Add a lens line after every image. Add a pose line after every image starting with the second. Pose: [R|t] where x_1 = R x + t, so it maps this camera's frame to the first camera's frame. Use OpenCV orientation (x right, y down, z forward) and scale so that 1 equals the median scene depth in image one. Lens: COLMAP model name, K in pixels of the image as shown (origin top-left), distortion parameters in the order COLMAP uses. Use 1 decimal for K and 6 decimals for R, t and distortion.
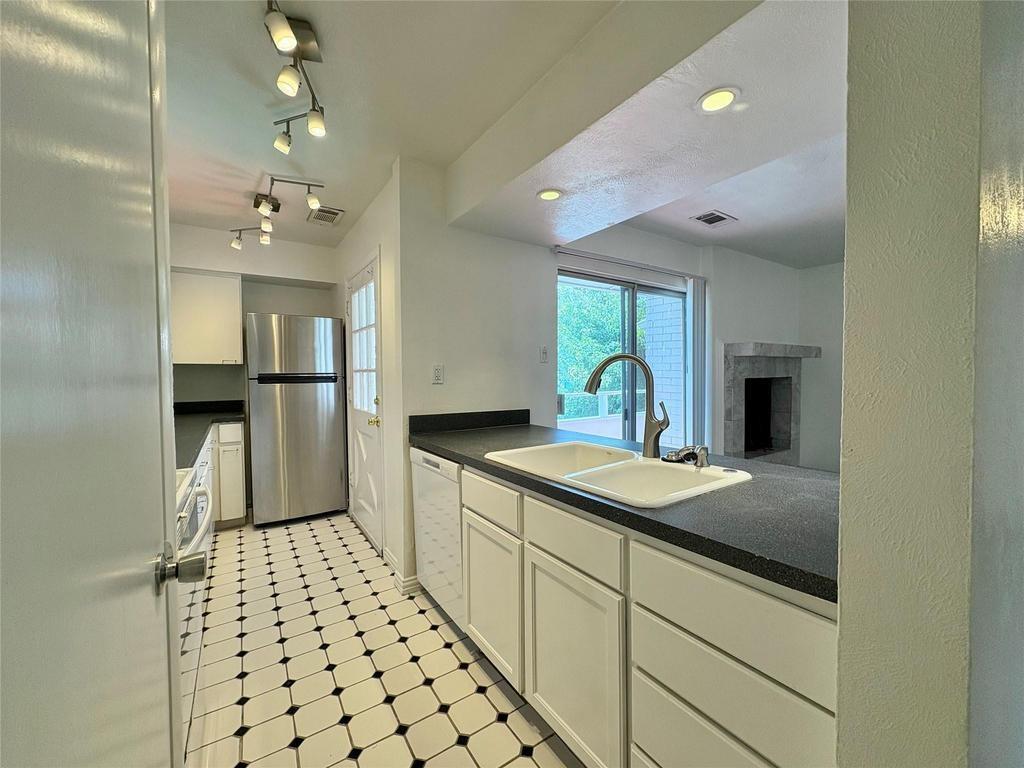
lens RADIAL K [[406.6, 0, 511.8], [0, 406.6, 384.9], [0, 0, 1]] dist [0.000402, 0.000163]
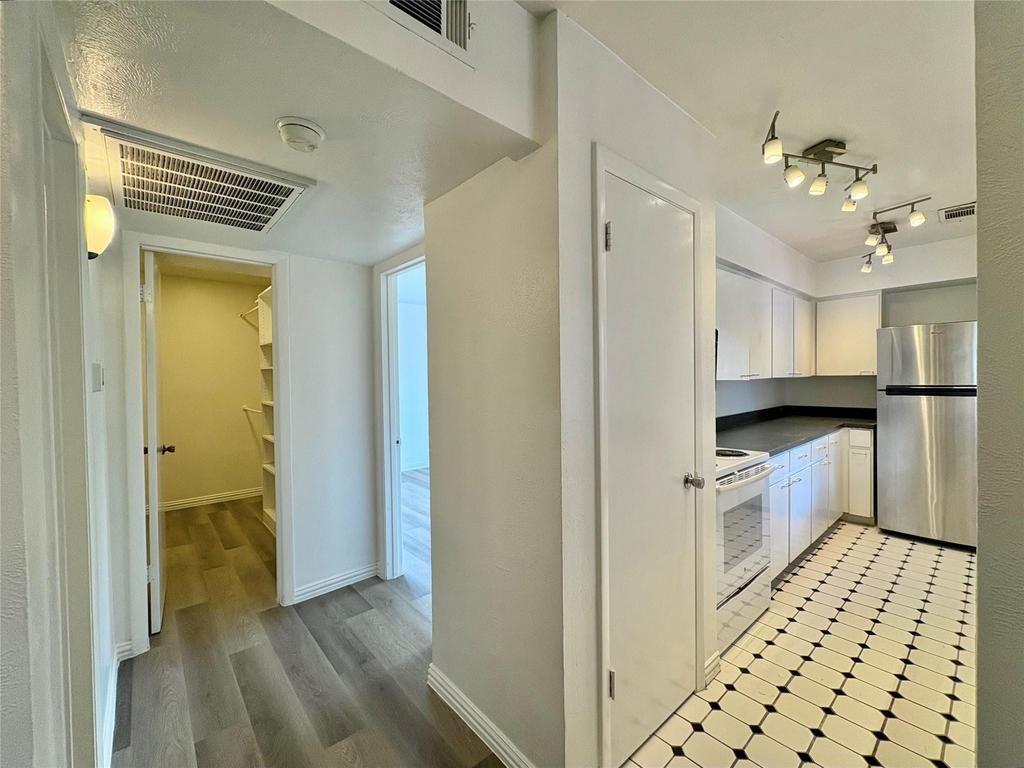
lens RADIAL K [[424.7, 0, 512.0], [0, 424.7, 384.0], [0, 0, 1]] dist [-0.000358, -0.000058]
pose [[0.125599, 0.020120, -0.991877, 0.397757], [-0.015603, 0.999711, 0.018303, -0.042628], [0.991958, 0.013178, 0.125877, -0.108189]]
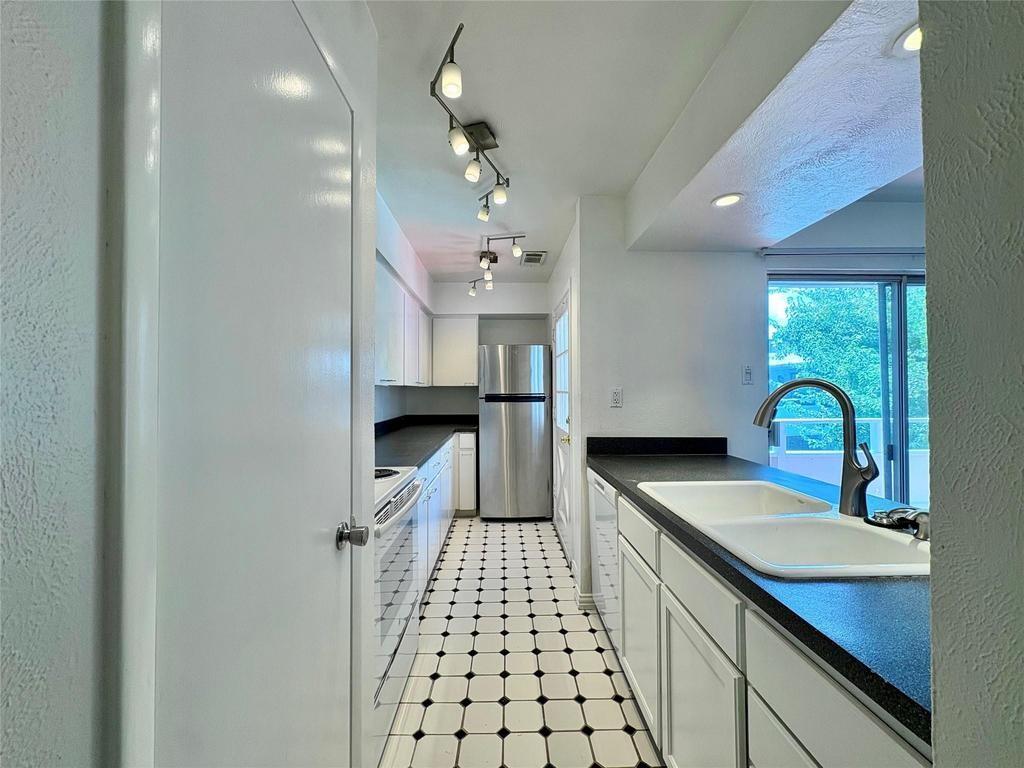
lens RADIAL K [[406.6, 0, 511.8], [0, 406.6, 384.9], [0, 0, 1]] dist [0.000402, 0.000163]
pose [[0.842962, -0.004614, -0.537953, 0.125244], [-0.016808, 0.999249, -0.034909, -0.015784], [0.537710, 0.038469, 0.842252, 0.005419]]
